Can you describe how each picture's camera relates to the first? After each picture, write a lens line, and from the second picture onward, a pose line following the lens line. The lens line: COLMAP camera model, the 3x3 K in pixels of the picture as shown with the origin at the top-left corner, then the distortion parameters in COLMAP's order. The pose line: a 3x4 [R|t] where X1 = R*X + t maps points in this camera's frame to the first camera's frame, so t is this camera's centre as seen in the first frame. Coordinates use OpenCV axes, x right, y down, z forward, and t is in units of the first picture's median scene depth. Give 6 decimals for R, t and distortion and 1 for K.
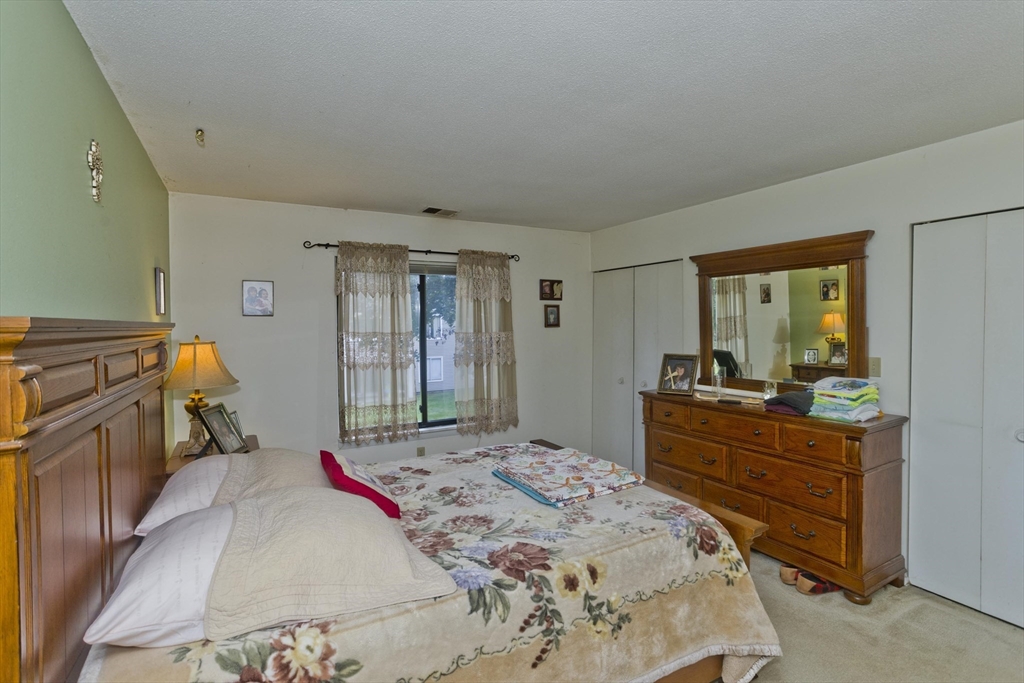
lens RADIAL K [[490.6, 0, 513.7], [0, 490.6, 336.9], [0, 0, 1]] dist [-0.050369, 0.030446]
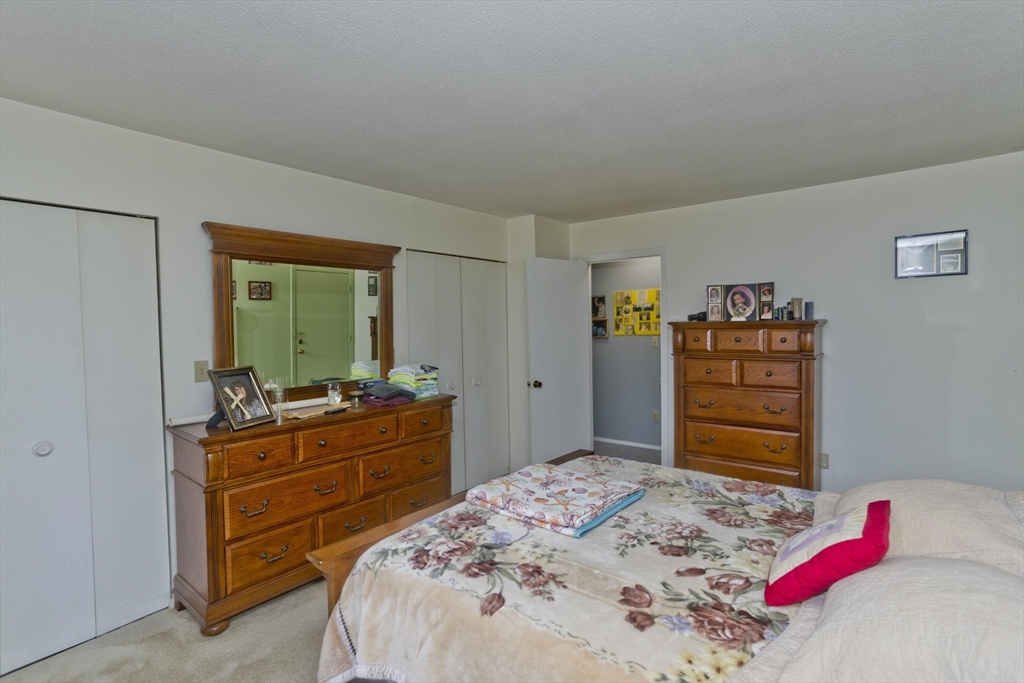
lens RADIAL K [[490.6, 0, 513.7], [0, 490.6, 336.9], [0, 0, 1]] dist [-0.050369, 0.030446]
pose [[-0.363824, -0.009837, 0.931416, -0.710391], [0.048952, 0.998361, 0.029665, -0.013354], [-0.930181, 0.056387, -0.362746, 1.503413]]
